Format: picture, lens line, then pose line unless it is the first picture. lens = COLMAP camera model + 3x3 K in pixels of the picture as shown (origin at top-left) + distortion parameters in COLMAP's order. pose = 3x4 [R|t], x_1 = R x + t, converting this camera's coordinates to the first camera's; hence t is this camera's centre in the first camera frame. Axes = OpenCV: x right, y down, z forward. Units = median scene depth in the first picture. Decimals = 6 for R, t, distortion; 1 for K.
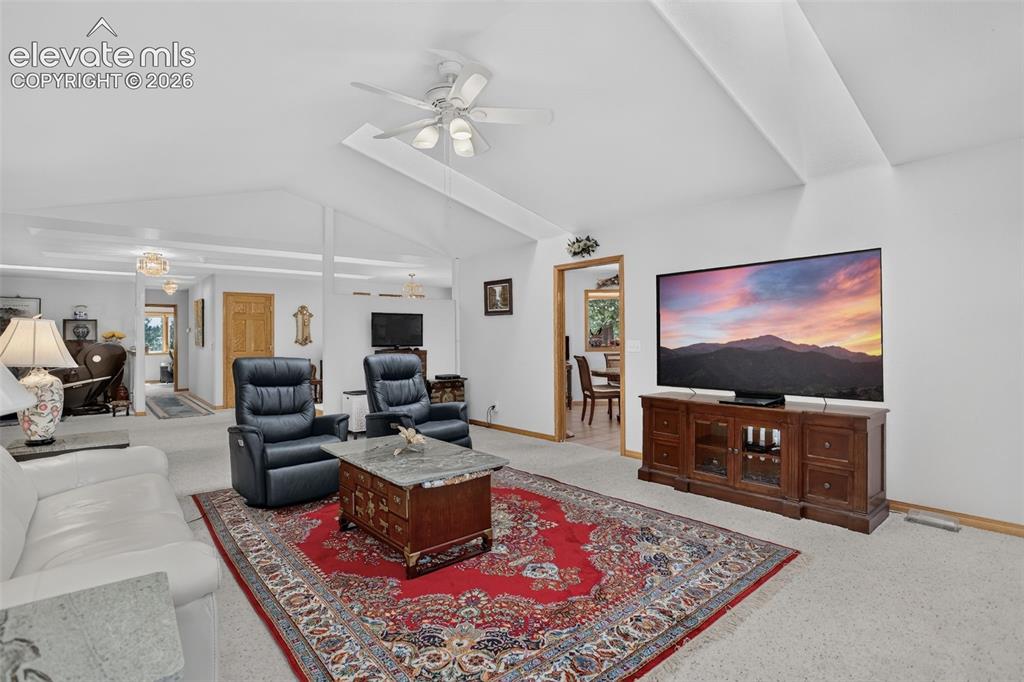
lens RADIAL K [[499.9, 0, 502.7], [0, 499.9, 340.9], [0, 0, 1]] dist [-0.048556, 0.000019]
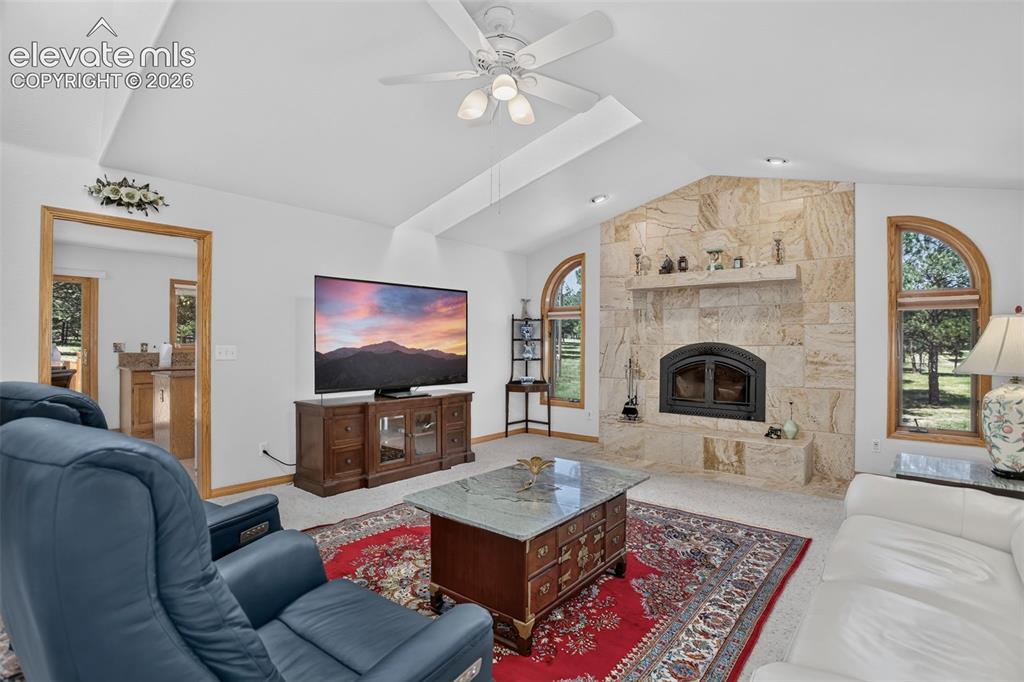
lens RADIAL K [[499.9, 0, 502.7], [0, 499.9, 340.9], [0, 0, 1]] dist [-0.048556, 0.000019]
pose [[-0.178807, 0.010824, 0.983825, -0.816984], [-0.001993, 0.999933, -0.011364, 0.001111], [-0.983882, -0.003992, -0.178773, 1.008277]]
